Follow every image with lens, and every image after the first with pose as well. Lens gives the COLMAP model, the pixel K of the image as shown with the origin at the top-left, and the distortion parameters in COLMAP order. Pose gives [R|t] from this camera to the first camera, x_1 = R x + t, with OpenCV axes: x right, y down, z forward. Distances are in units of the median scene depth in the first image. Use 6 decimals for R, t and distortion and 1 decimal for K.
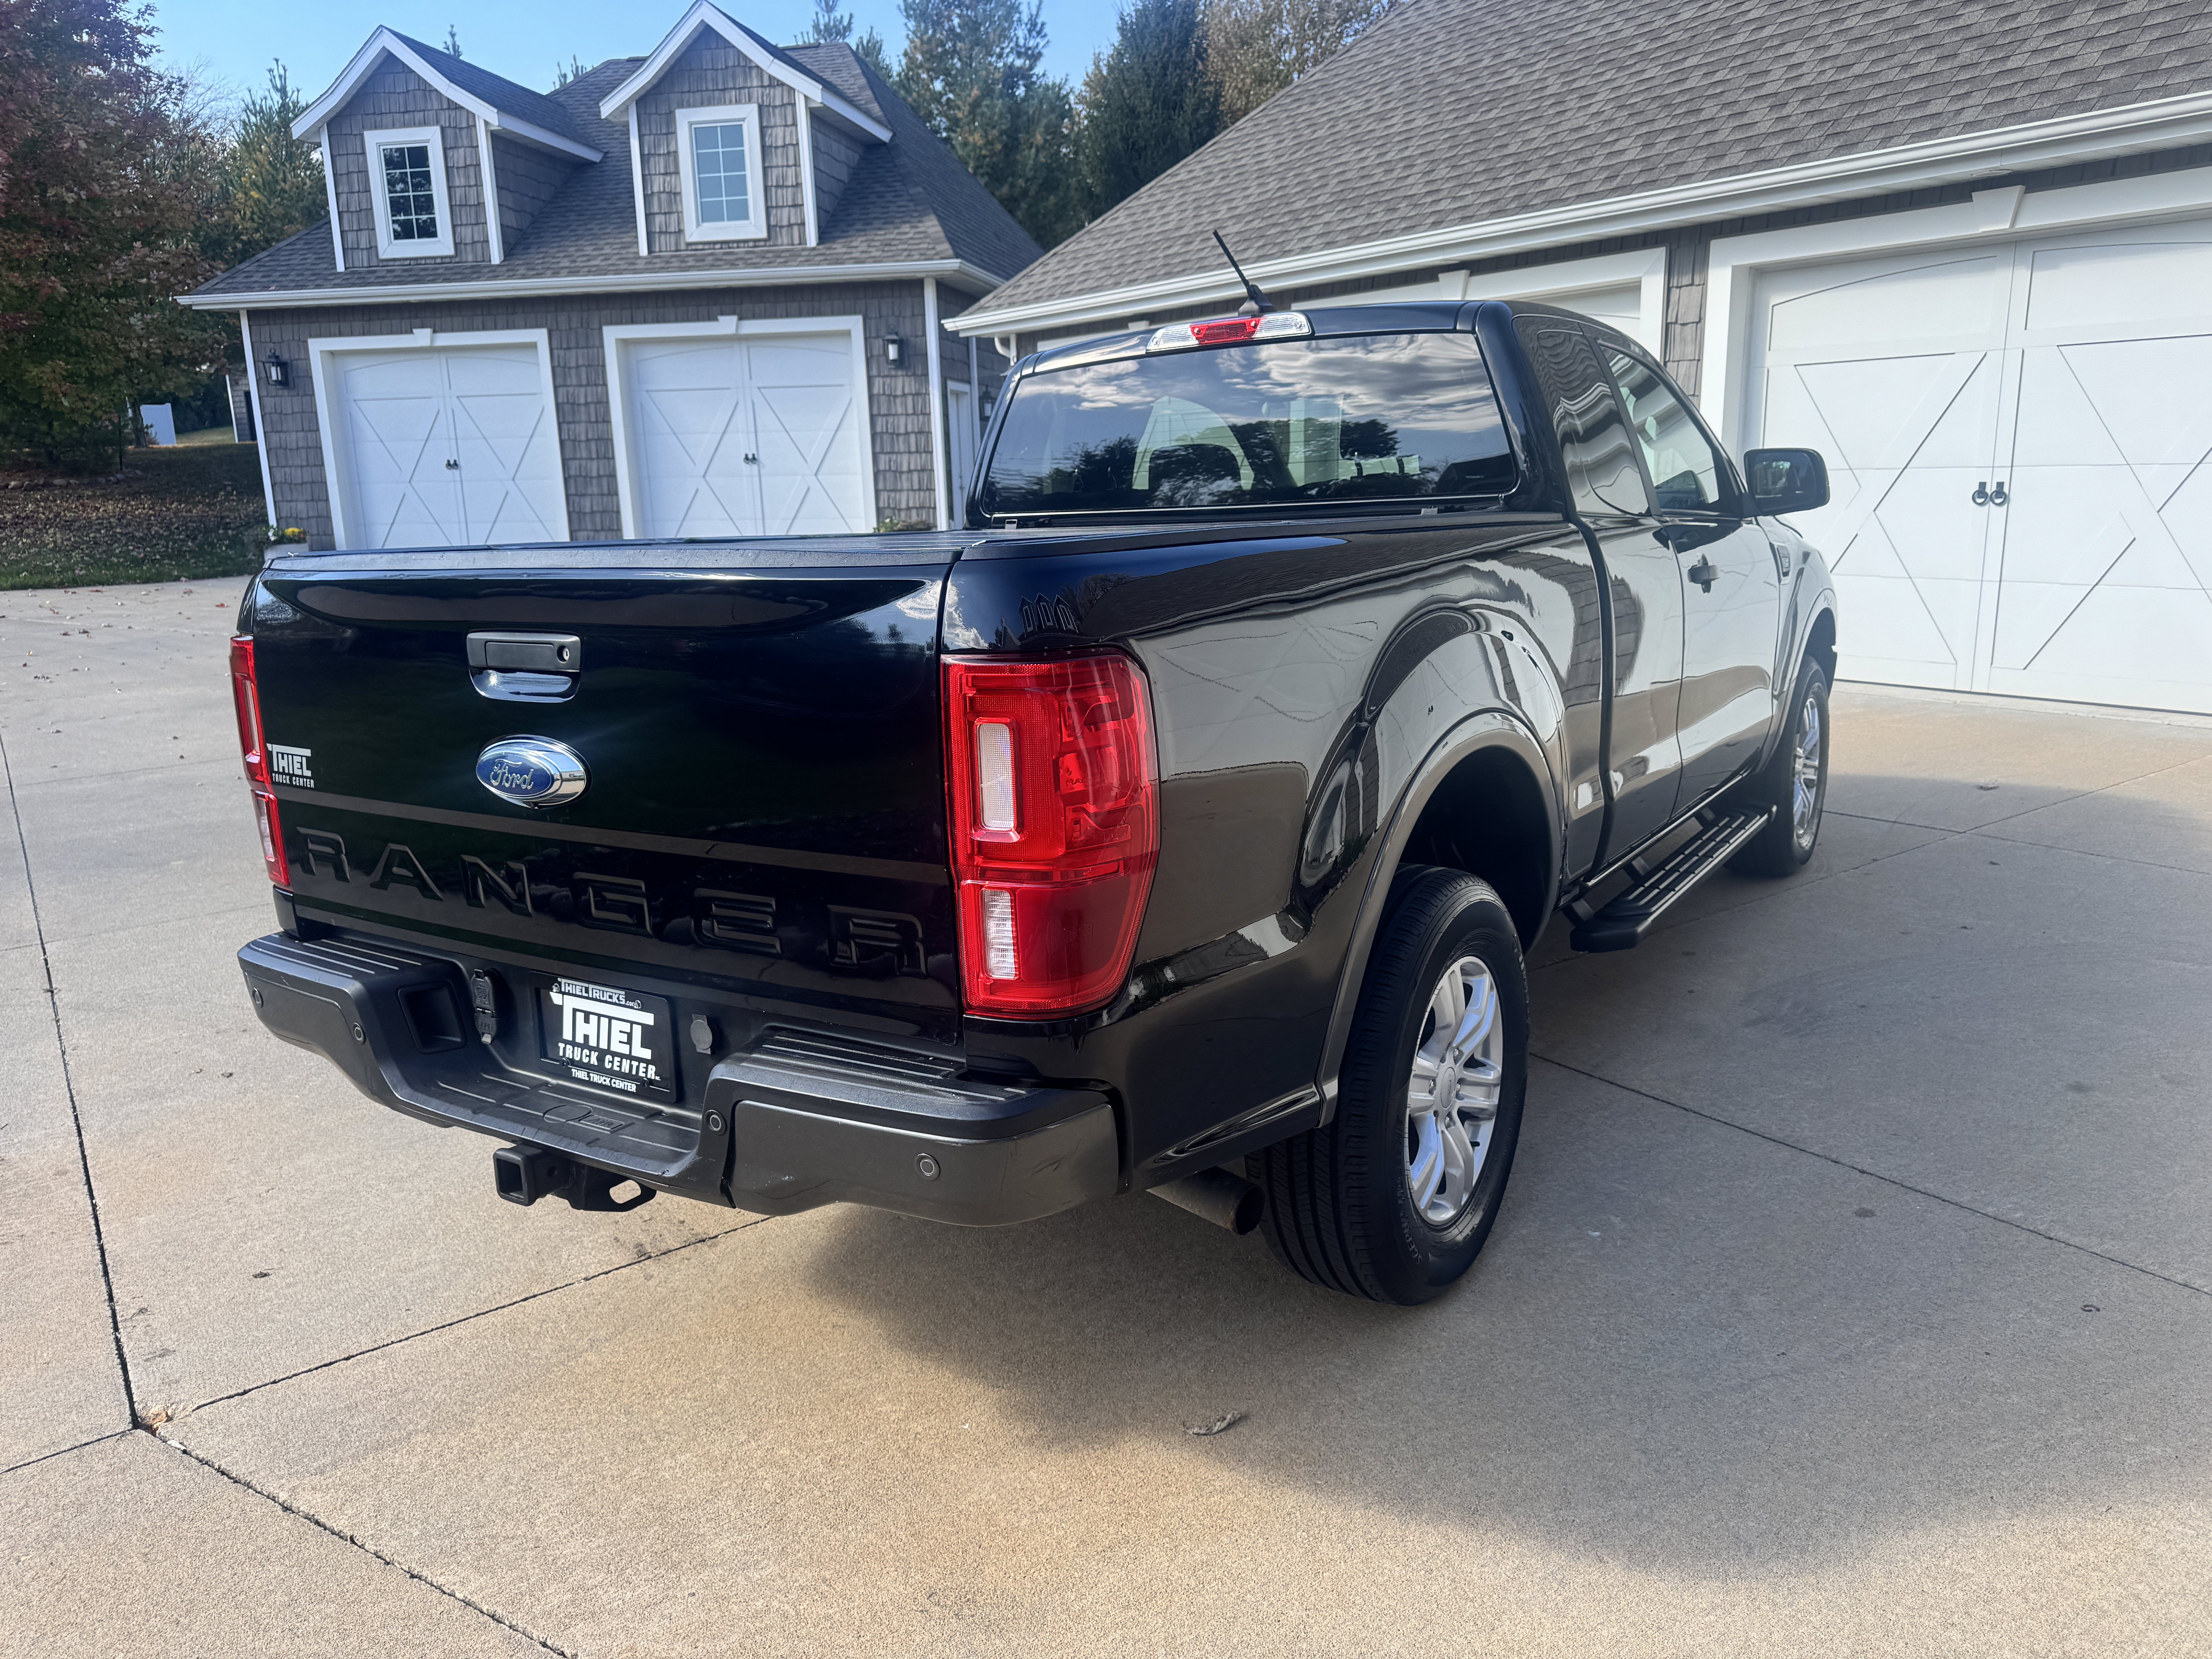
lens RADIAL K [[1558.8, 0, 1106.4], [0, 1558.8, 828.3], [0, 0, 1]] dist [0.018758, -0.022334]
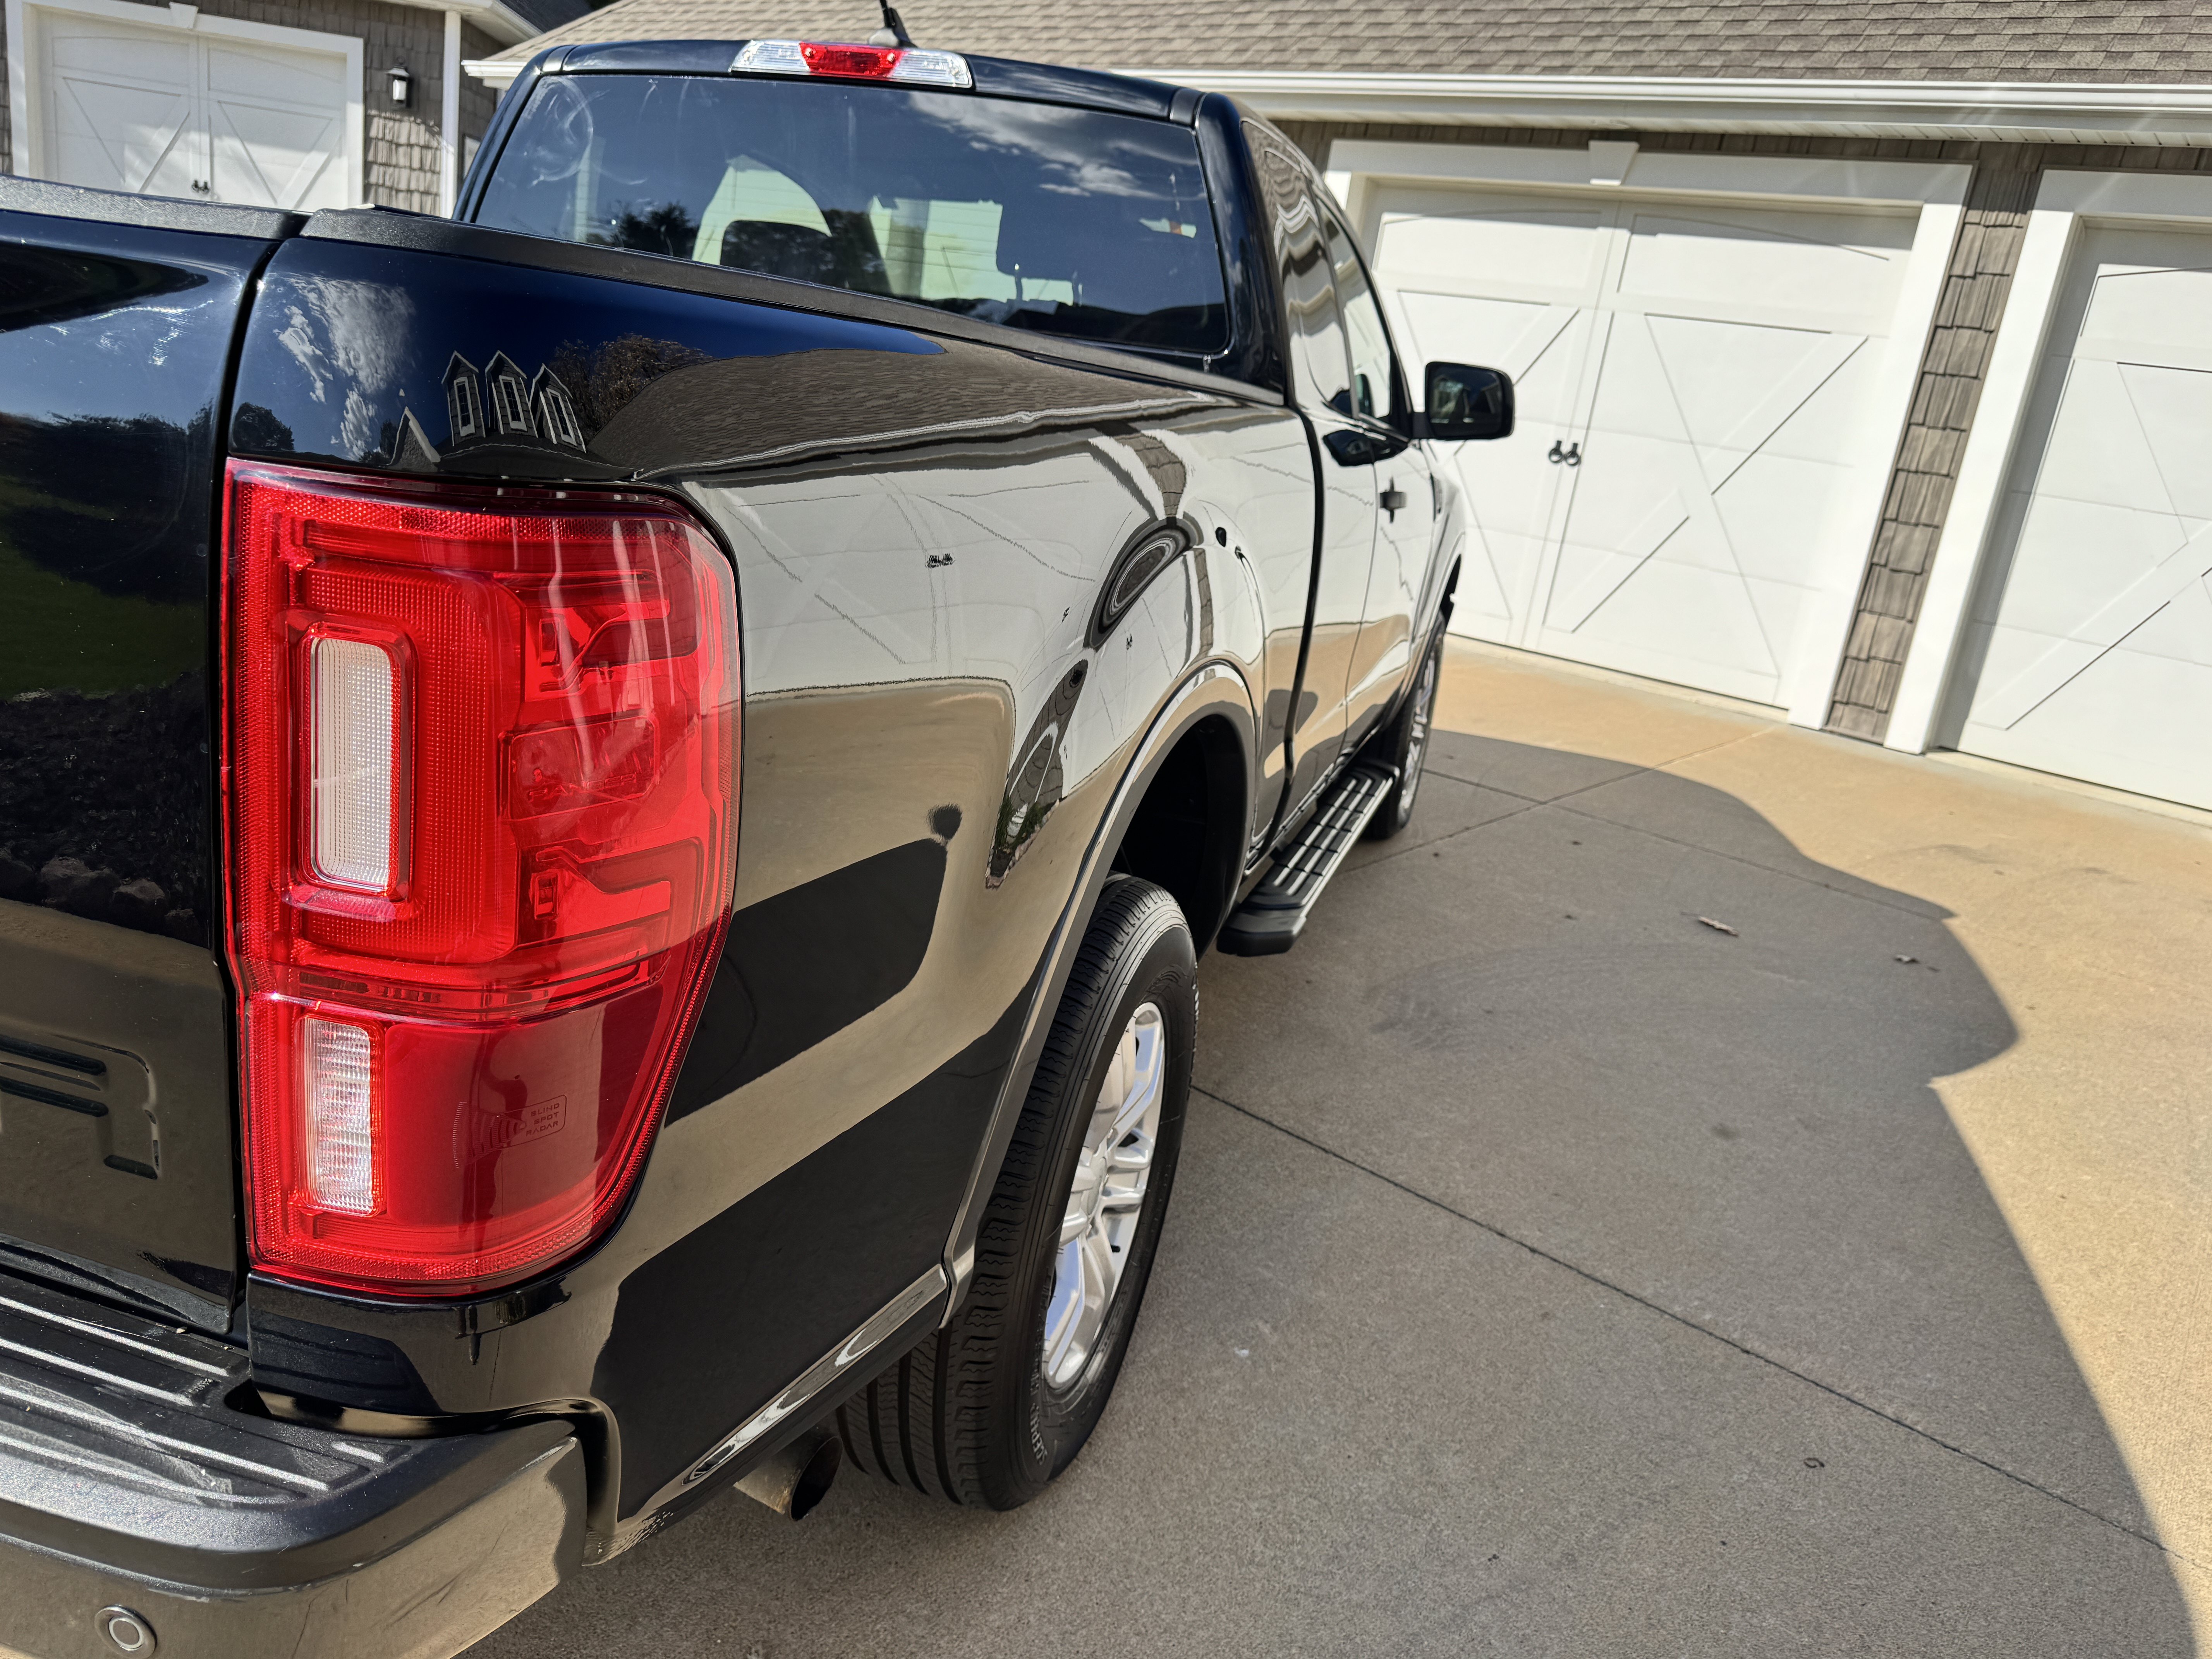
lens RADIAL K [[1558.8, 0, 1098.1], [0, 1558.8, 816.7], [0, 0, 1]] dist [0.018758, -0.022334]
pose [[0.951500, 0.076506, 0.297983, -0.001970], [-0.099134, 0.993168, 0.061556, -0.041394], [-0.291238, -0.088110, 0.952584, 0.326079]]
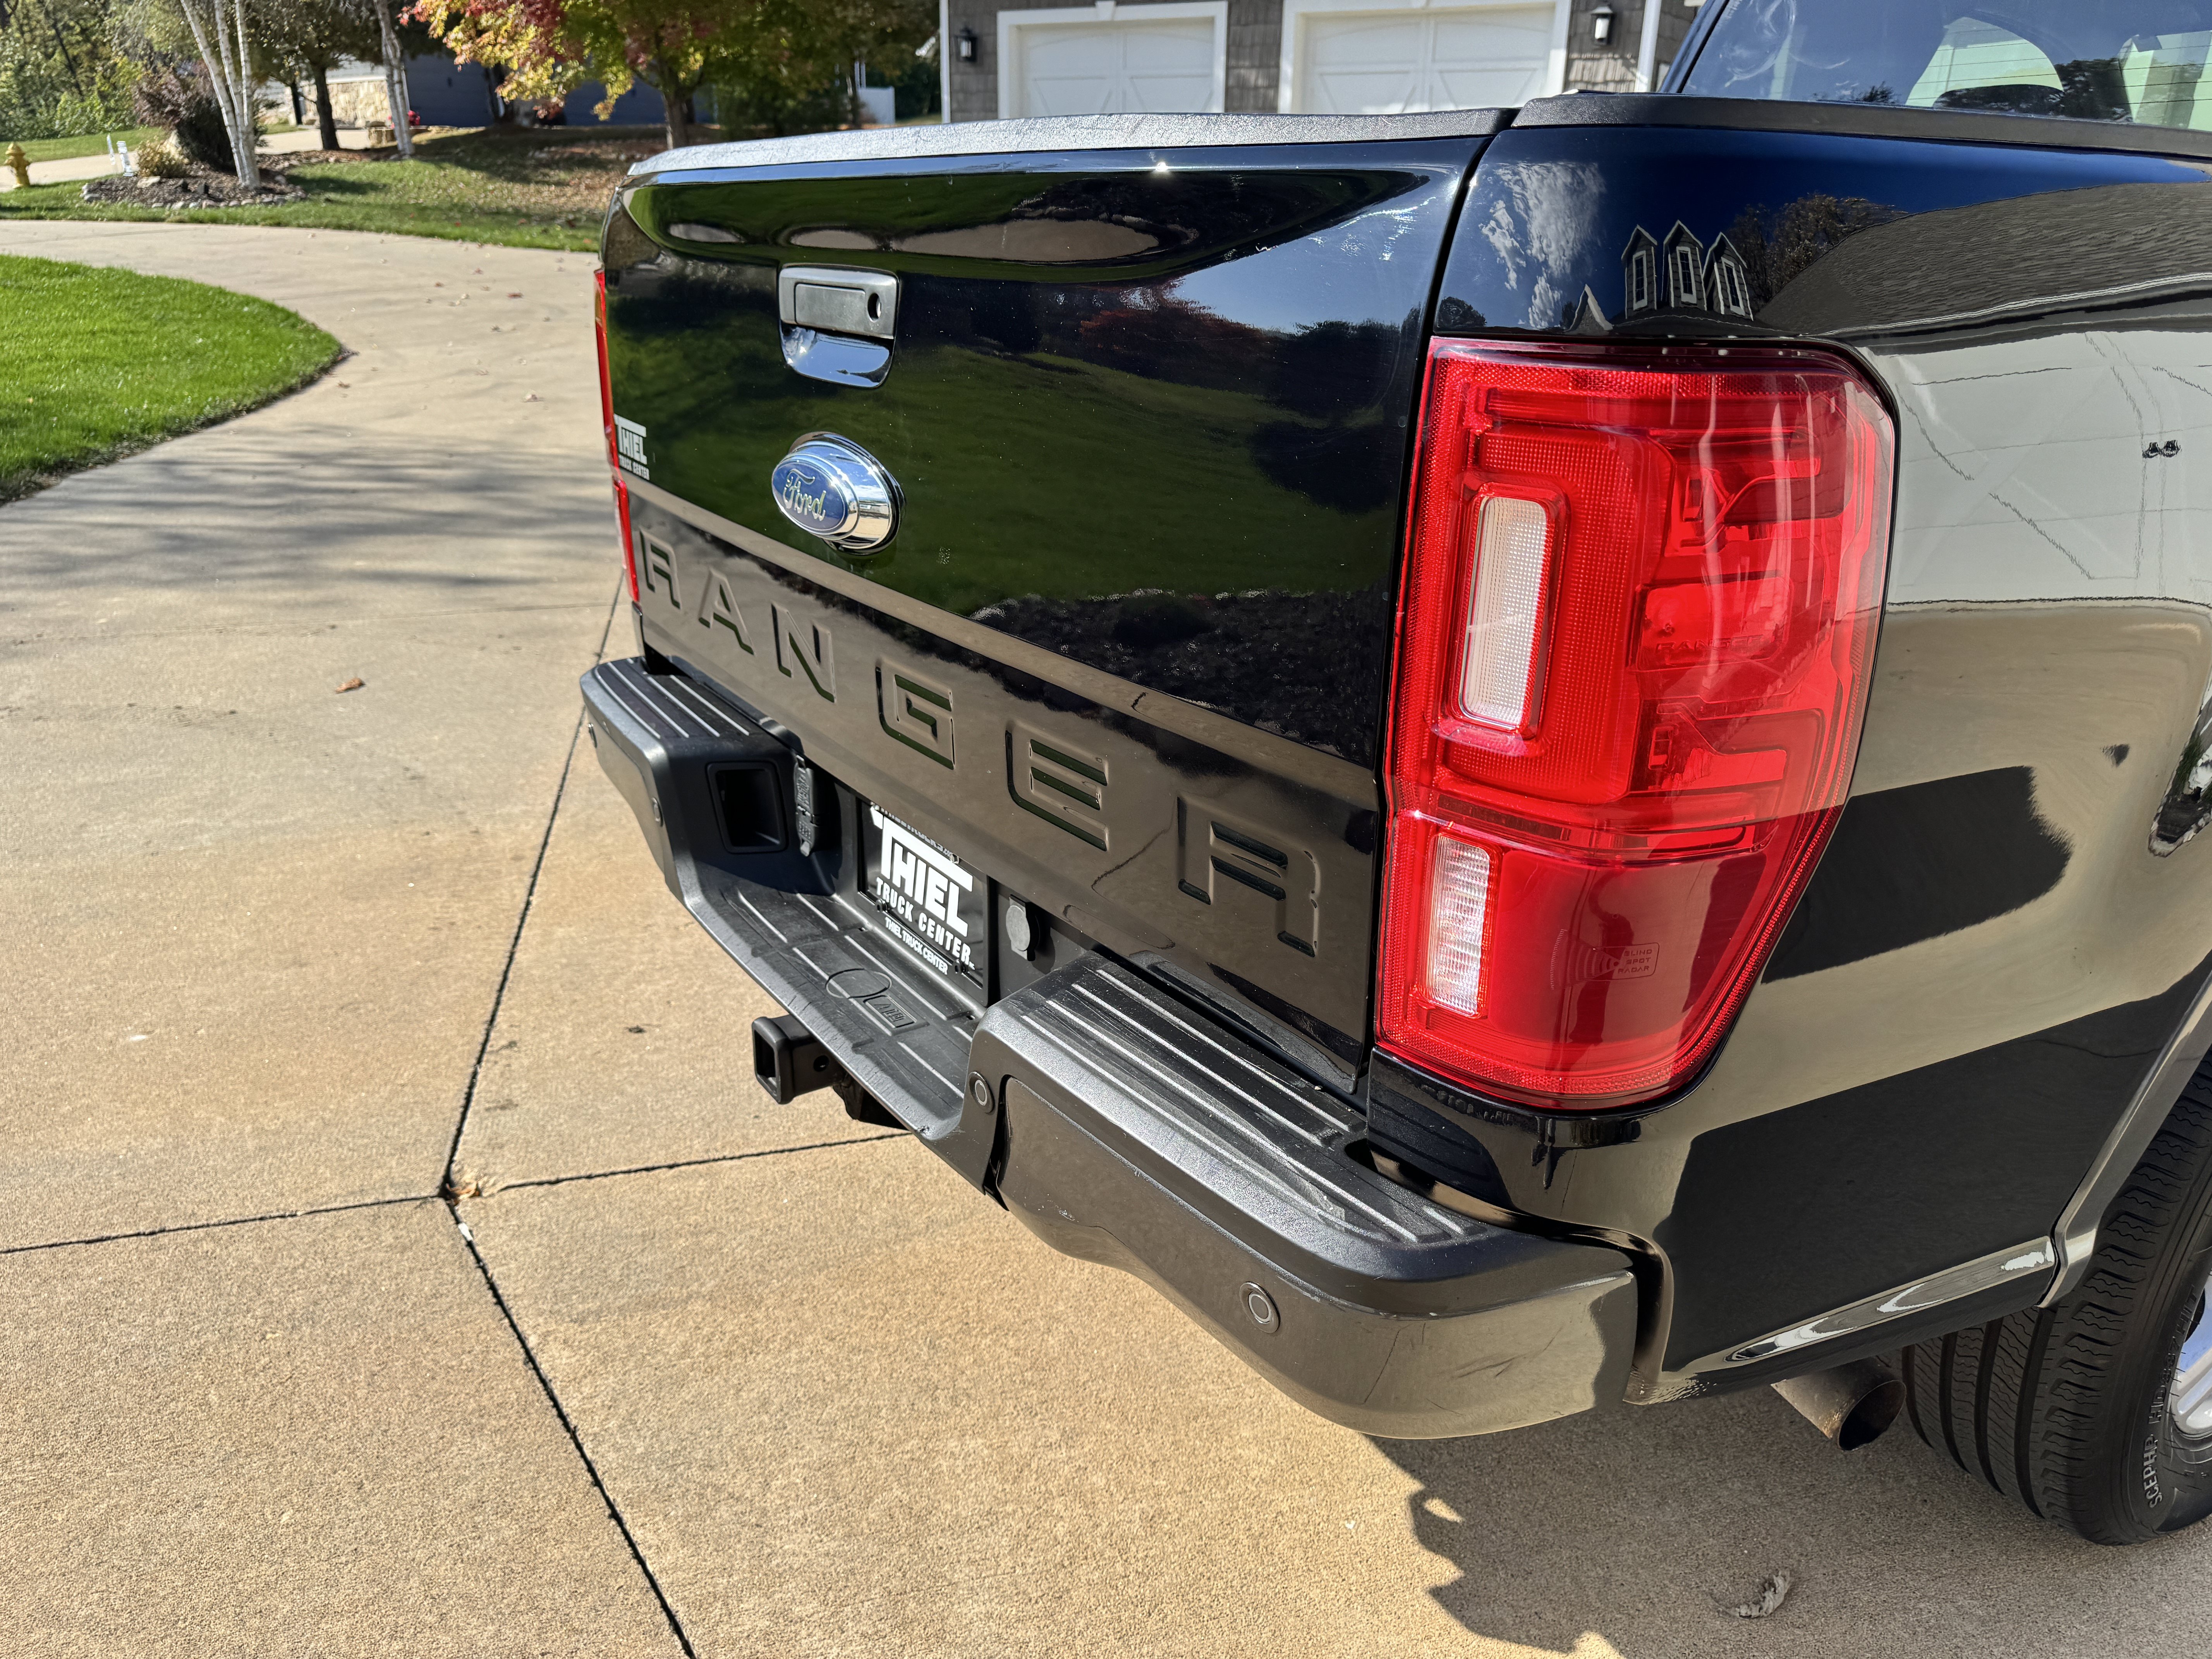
lens RADIAL K [[1558.8, 0, 1126.3], [0, 1558.8, 831.8], [0, 0, 1]] dist [0.018758, -0.022334]
pose [[0.920733, 0.185828, -0.343103, -0.000766], [-0.126275, 0.973900, 0.188608, -0.027362], [0.369197, -0.130332, 0.920167, 0.314576]]
